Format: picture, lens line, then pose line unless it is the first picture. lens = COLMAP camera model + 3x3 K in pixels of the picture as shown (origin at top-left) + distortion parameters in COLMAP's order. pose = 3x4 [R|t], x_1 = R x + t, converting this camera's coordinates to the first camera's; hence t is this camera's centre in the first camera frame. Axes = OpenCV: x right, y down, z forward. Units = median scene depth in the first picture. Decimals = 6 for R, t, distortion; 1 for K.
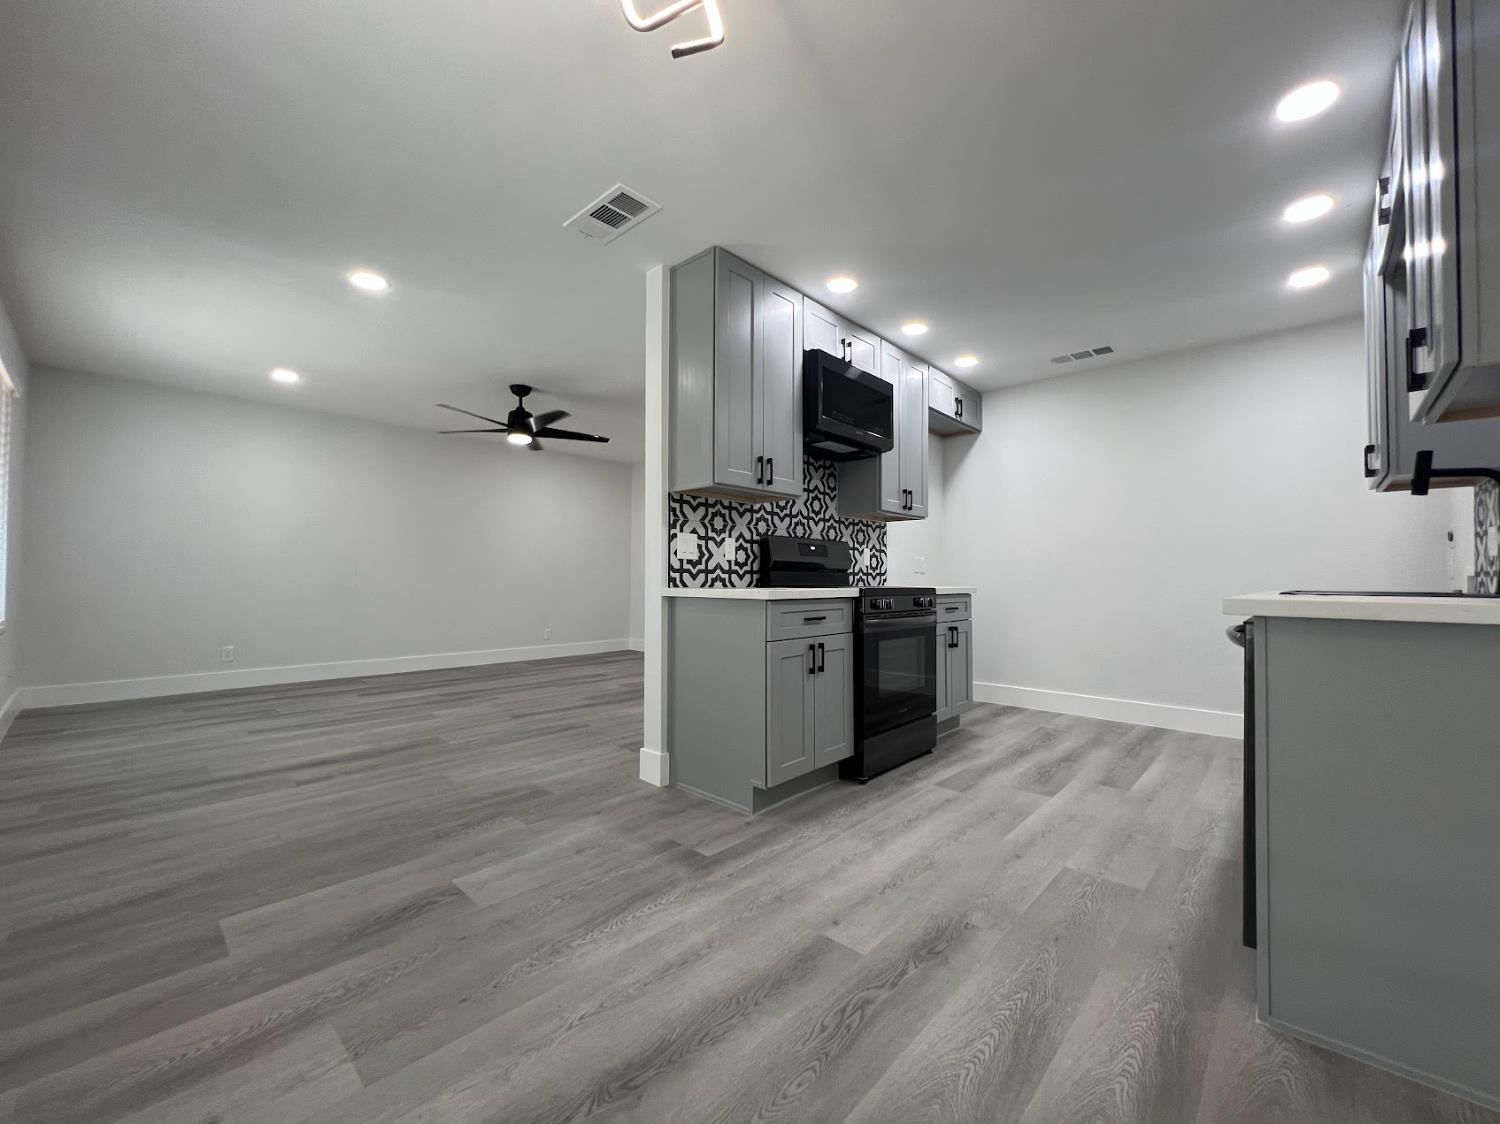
lens RADIAL K [[601.9, 0, 752.8], [0, 601.9, 563.5], [0, 0, 1]] dist [-0.002476, 0.000947]
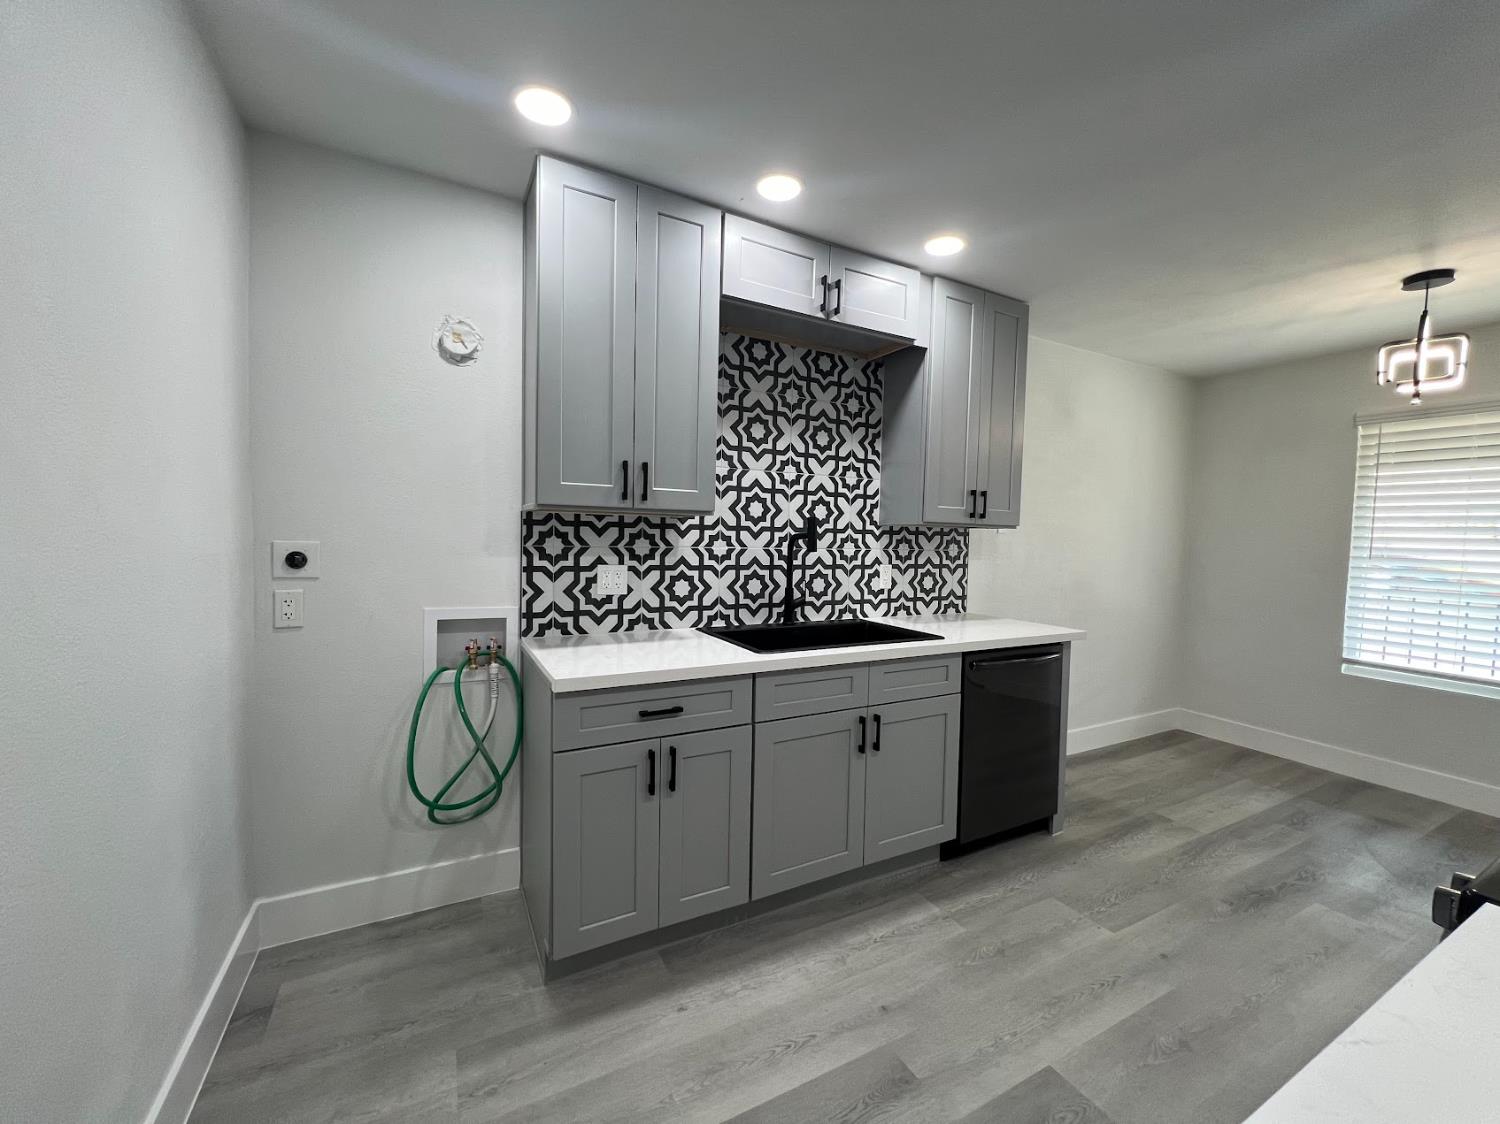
lens RADIAL K [[601.9, 0, 753.1], [0, 601.9, 573.5], [0, 0, 1]] dist [-0.002476, 0.000947]
pose [[-0.945974, -0.050557, 0.320277, 0.551155], [-0.039509, 0.998382, 0.040902, -0.076508], [-0.321826, 0.026039, -0.946441, 1.469940]]
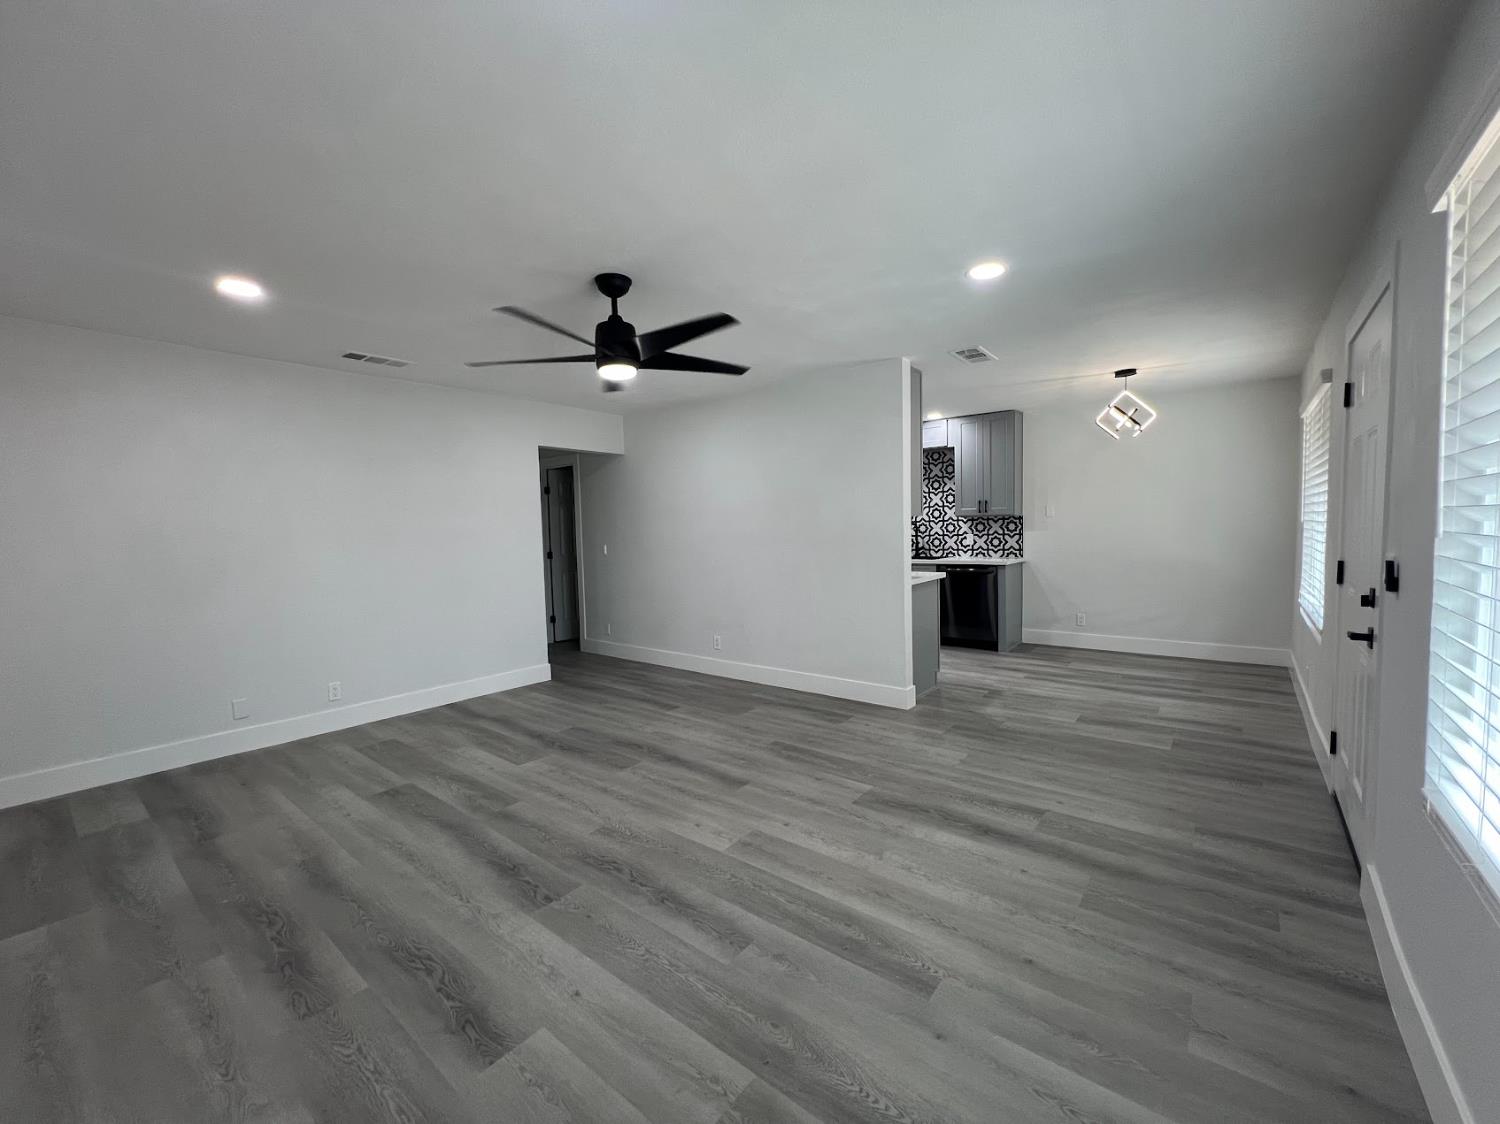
lens RADIAL K [[601.9, 0, 753.5], [0, 601.9, 563.8], [0, 0, 1]] dist [-0.002476, 0.000947]
pose [[-0.075200, -0.066234, 0.994966, -1.580329], [-0.001252, 0.997797, 0.066328, -0.097237], [-0.997168, 0.003743, -0.075118, 1.460380]]
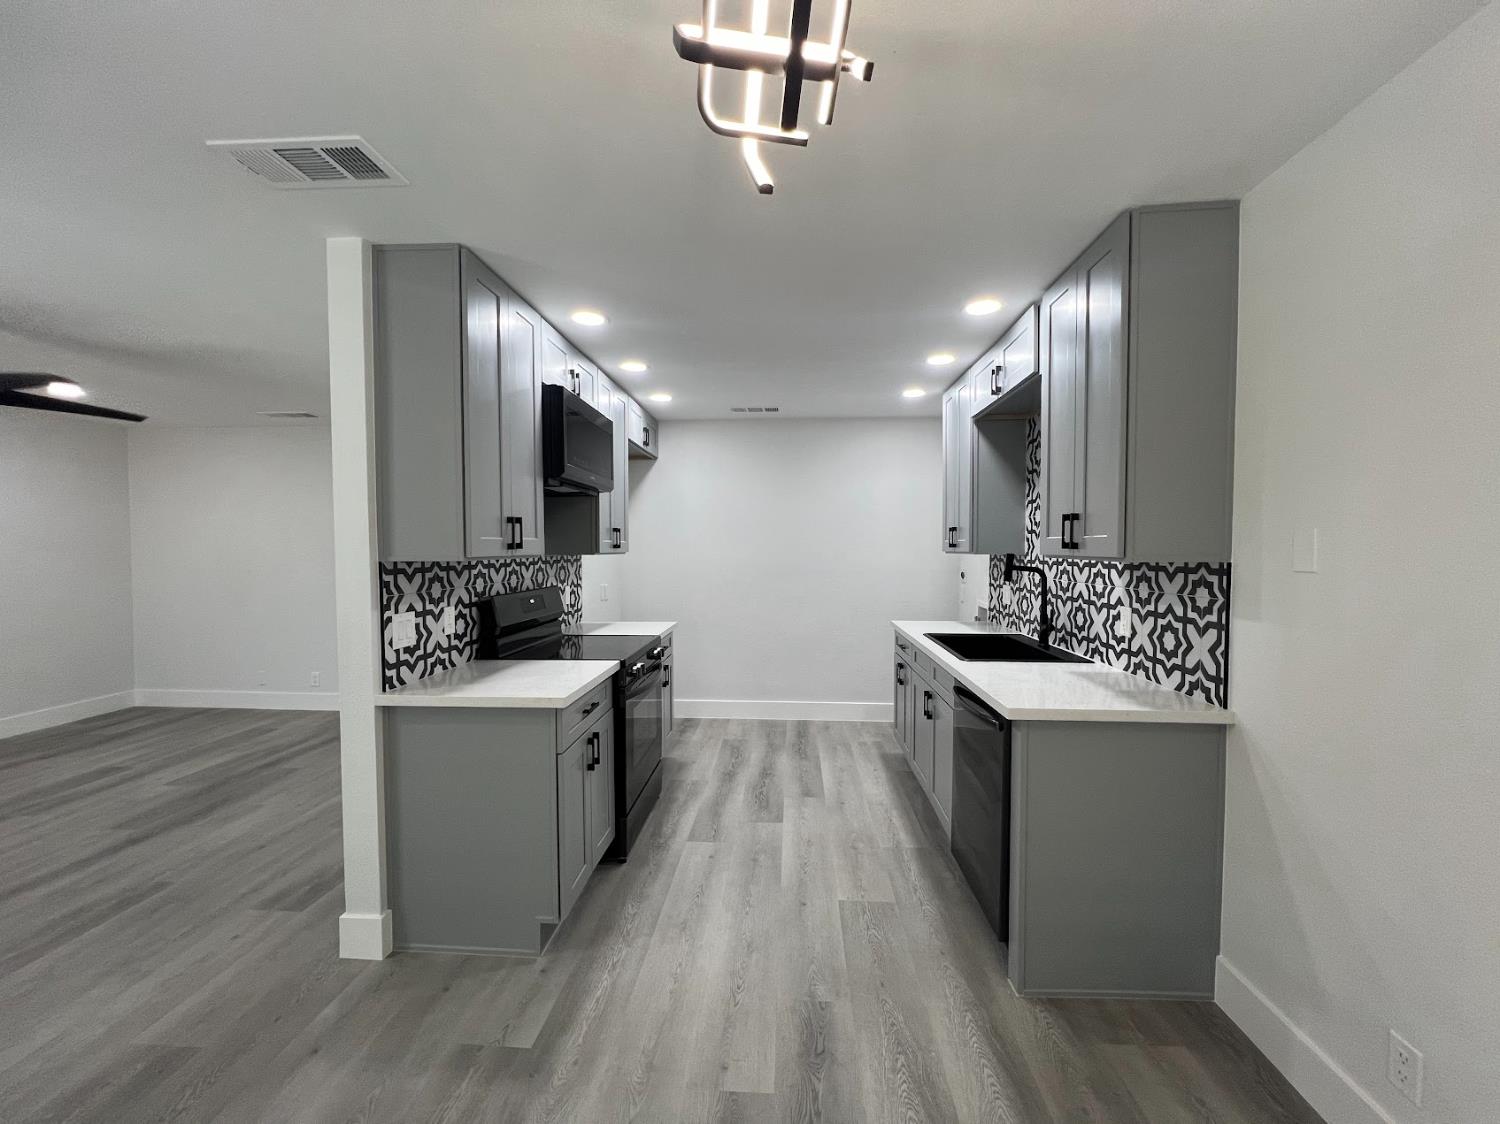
lens RADIAL K [[601.9, 0, 753.1], [0, 601.9, 564.3], [0, 0, 1]] dist [-0.002476, 0.000947]
pose [[0.775877, -0.025051, 0.630386, -0.241586], [-0.010202, 0.998582, 0.052240, -0.154206], [-0.630801, -0.046963, 0.774522, 0.147393]]
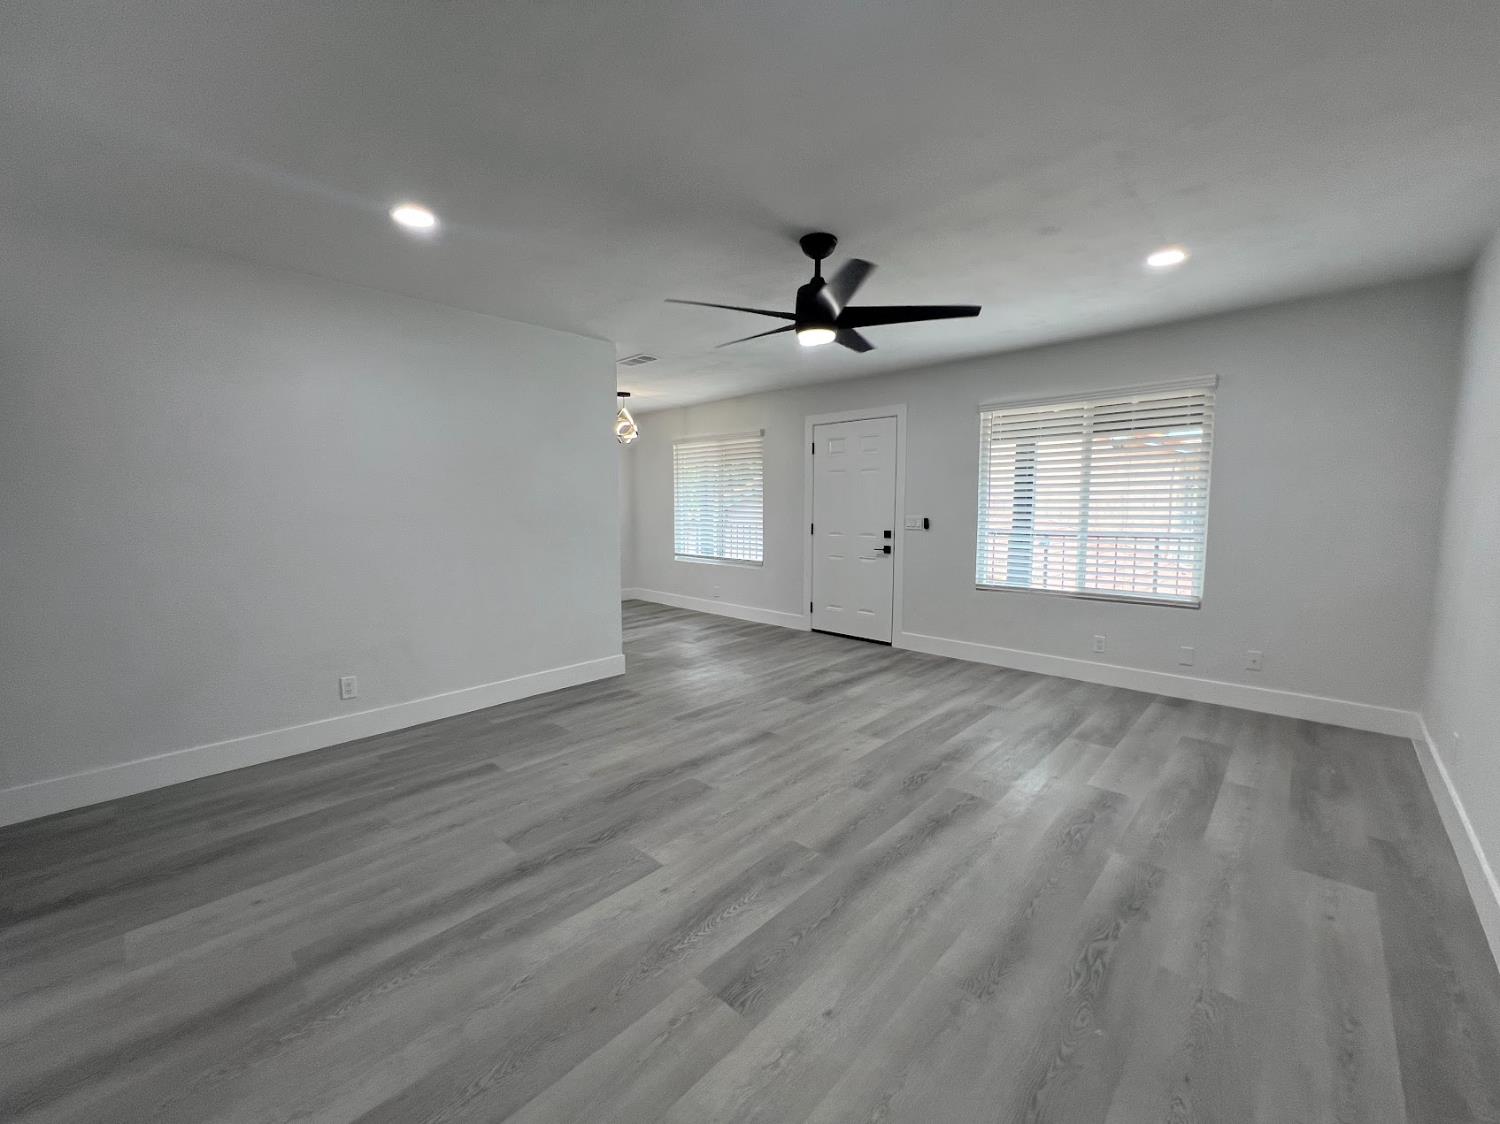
lens RADIAL K [[601.9, 0, 755.0], [0, 601.9, 562.4], [0, 0, 1]] dist [-0.002476, 0.000947]
pose [[-0.999983, -0.005884, 0.000572, -0.524548], [-0.005827, 0.997377, 0.072142, -0.054515], [-0.000995, 0.072138, -0.997394, 2.535184]]
